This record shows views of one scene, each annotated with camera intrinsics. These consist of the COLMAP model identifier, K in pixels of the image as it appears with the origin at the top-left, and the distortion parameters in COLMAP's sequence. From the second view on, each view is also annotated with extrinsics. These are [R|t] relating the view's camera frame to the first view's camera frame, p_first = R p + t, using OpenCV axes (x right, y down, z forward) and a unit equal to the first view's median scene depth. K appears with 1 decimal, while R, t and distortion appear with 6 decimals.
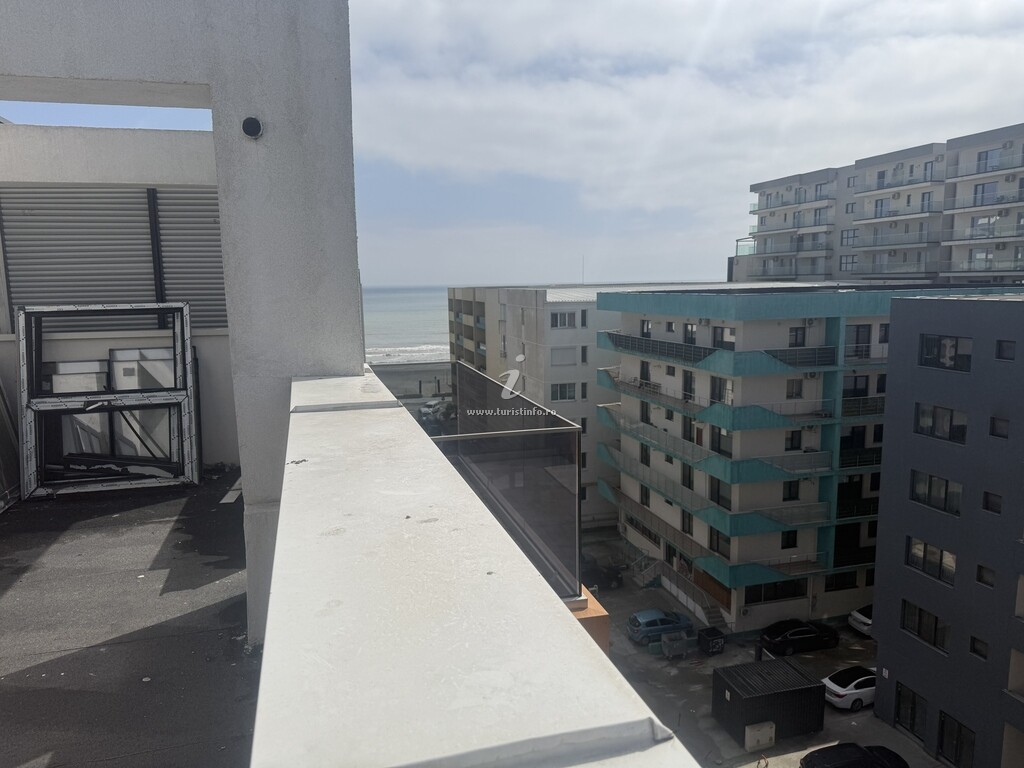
lens RADIAL K [[721.2, 0, 512.0], [0, 721.2, 384.0], [0, 0, 1]] dist [0.083223, -0.086528]
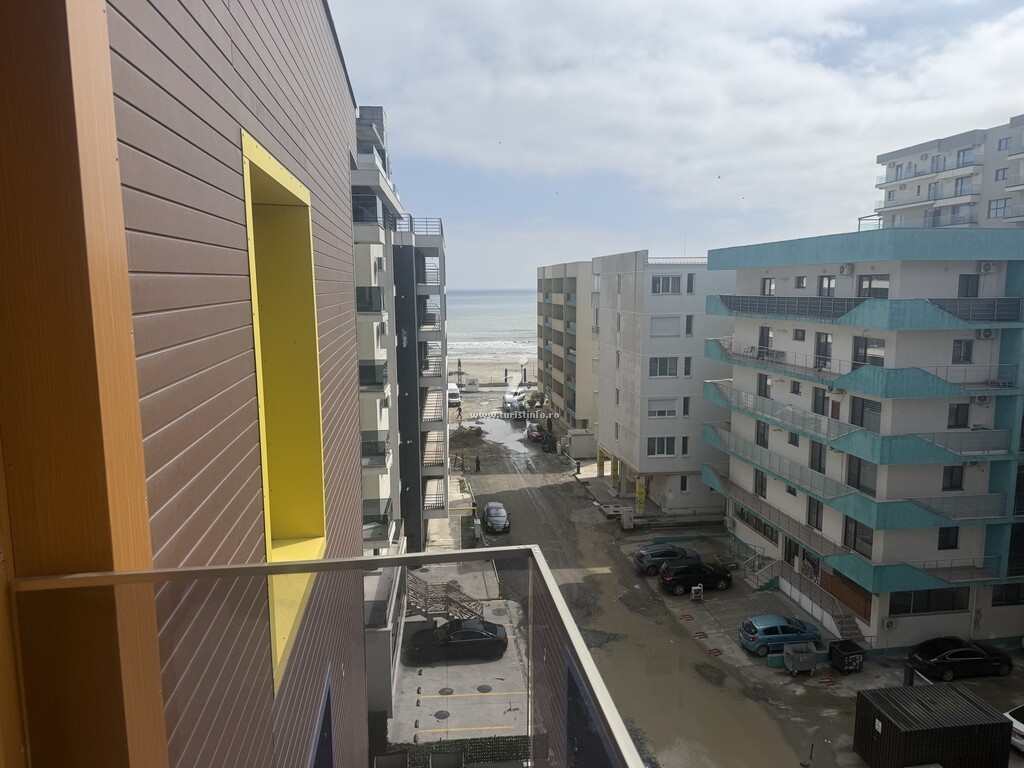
lens RADIAL K [[728.1, 0, 512.0], [0, 728.1, 384.0], [0, 0, 1]] dist [0.008863, 0.003497]
pose [[0.992427, 0.027278, -0.119769, -0.008033], [-0.028071, 0.999594, -0.004936, 0.053878], [0.119586, 0.008260, 0.992790, 0.123817]]
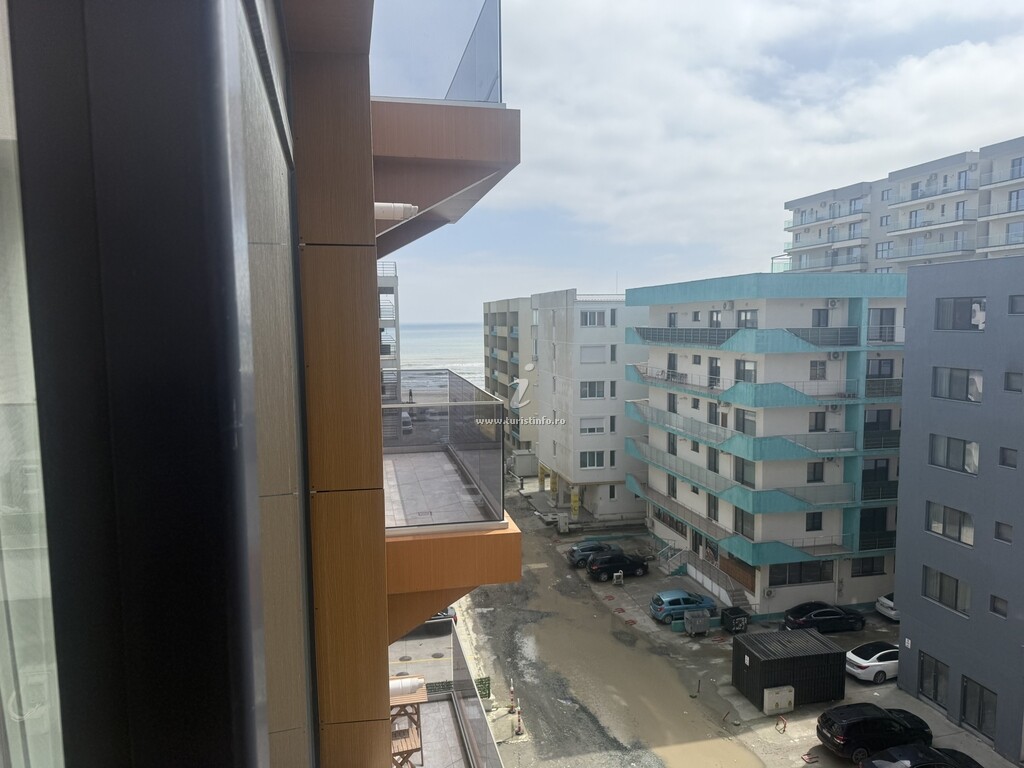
lens RADIAL K [[727.0, 0, 512.0], [0, 727.0, 384.0], [0, 0, 1]] dist [0.046957, -0.036175]
pose [[0.998543, 0.010688, -0.052888, 0.015881], [-0.013419, 0.998580, -0.051546, 0.074508], [0.052262, 0.052180, 0.997269, -0.029653]]
